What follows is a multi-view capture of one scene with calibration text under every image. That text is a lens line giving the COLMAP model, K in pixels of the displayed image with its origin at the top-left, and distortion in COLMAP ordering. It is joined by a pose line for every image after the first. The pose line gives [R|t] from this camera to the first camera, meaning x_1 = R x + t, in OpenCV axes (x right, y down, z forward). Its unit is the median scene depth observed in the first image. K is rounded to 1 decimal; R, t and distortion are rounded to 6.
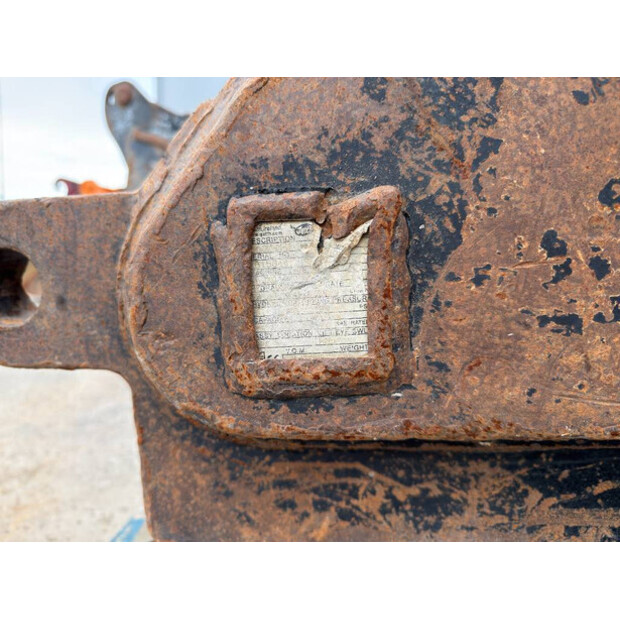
lens RADIAL K [[459.7, 0, 308.9], [0, 459.7, 308.6], [0, 0, 1]] dist [-0.030704, -0.005539]
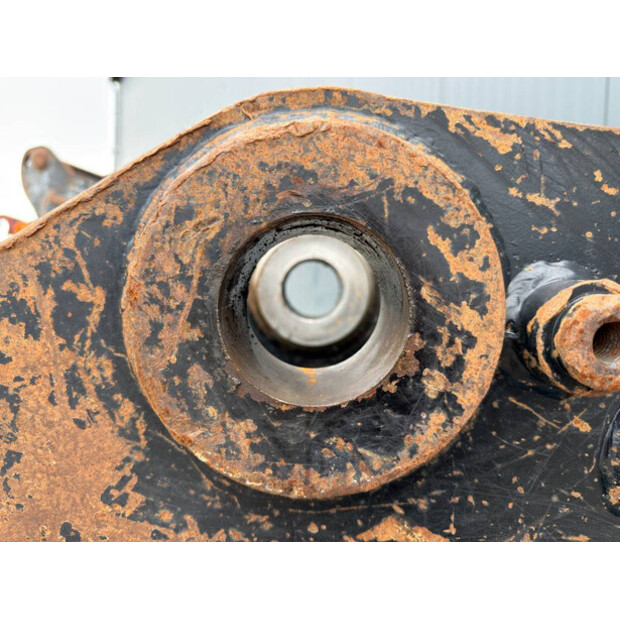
lens RADIAL K [[459.7, 0, 308.9], [0, 459.7, 308.6], [0, 0, 1]] dist [-0.030704, -0.005539]
pose [[0.996863, 0.013536, 0.077976, 0.752849], [-0.008296, 0.997709, -0.067145, -0.468851], [-0.078706, 0.066287, 0.994692, -0.220388]]
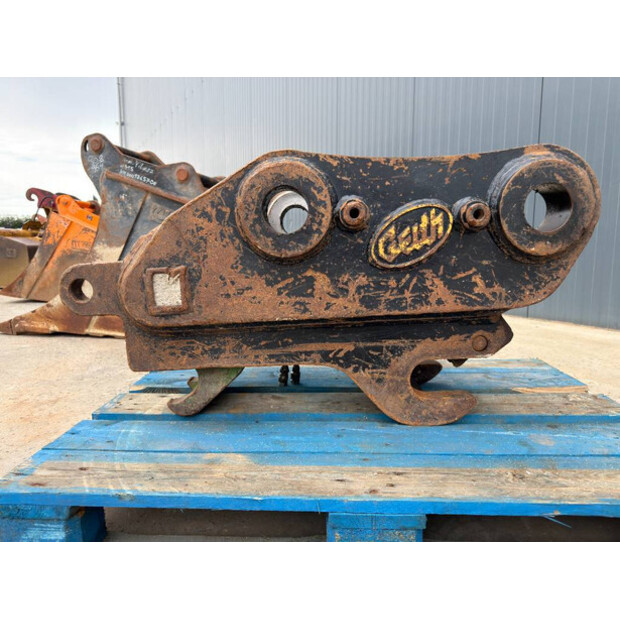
lens RADIAL K [[438.8, 0, 310.0], [0, 438.8, 310.0], [0, 0, 1]] dist [0.117963, -0.188460]
pose [[0.997396, -0.029957, 0.065604, 0.770420], [0.028805, 0.999415, 0.018438, 0.082939], [-0.066118, -0.016500, 0.997675, -2.355366]]
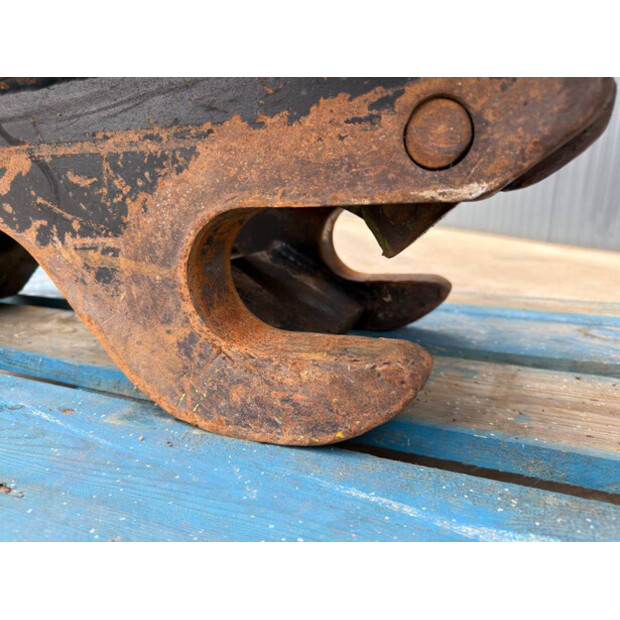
lens RADIAL K [[438.8, 0, 310.0], [0, 438.8, 310.0], [0, 0, 1]] dist [0.117963, -0.188460]
pose [[0.968416, 0.061000, -0.241765, 2.216780], [-0.033357, 0.992592, 0.116830, 0.635587], [0.247100, -0.105075, 0.963276, 0.036511]]
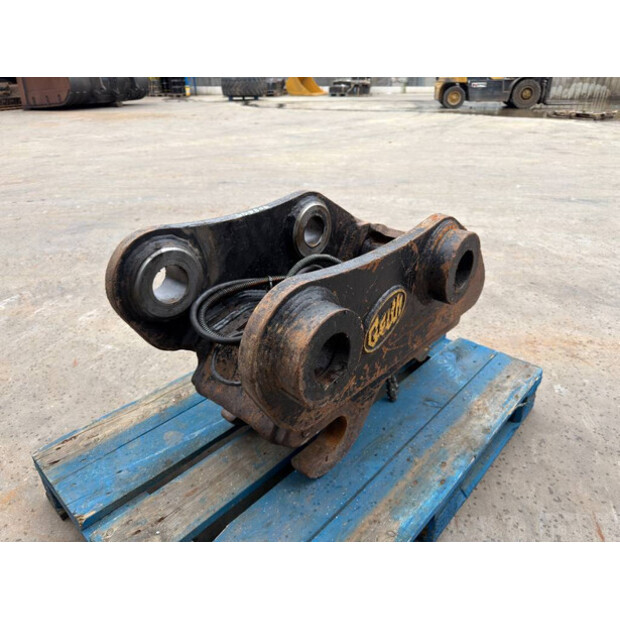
lens RADIAL K [[449.7, 0, 315.2], [0, 449.7, 291.0], [0, 0, 1]] dist [-0.001434, -0.002454]
pose [[-0.587414, 0.342347, -0.733310, 4.387123], [-0.108707, 0.864529, 0.490686, -2.276839], [0.801952, 0.367952, -0.470621, 3.156437]]
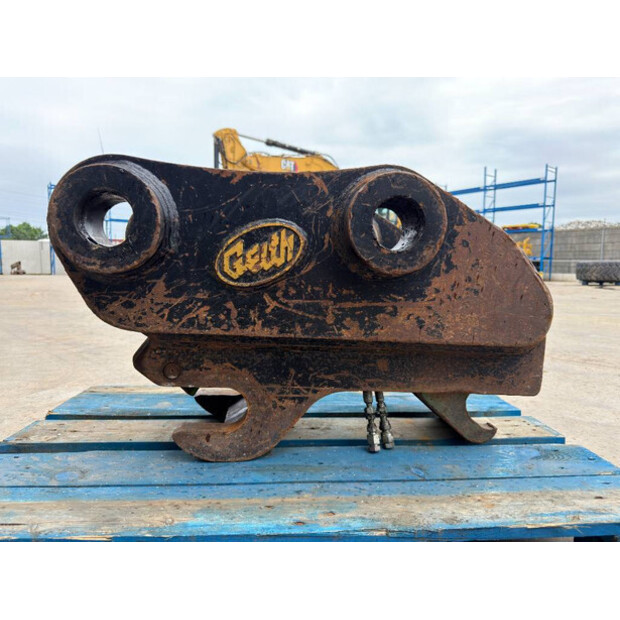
lens RADIAL K [[447.6, 0, 309.6], [0, 447.6, 298.7], [0, 0, 1]] dist [0.002988, -0.004600]
pose [[-0.982295, -0.006688, -0.187221, 1.983113], [-0.043130, 0.980591, 0.191262, -0.824632], [0.182308, 0.195950, -0.963518, 4.890189]]
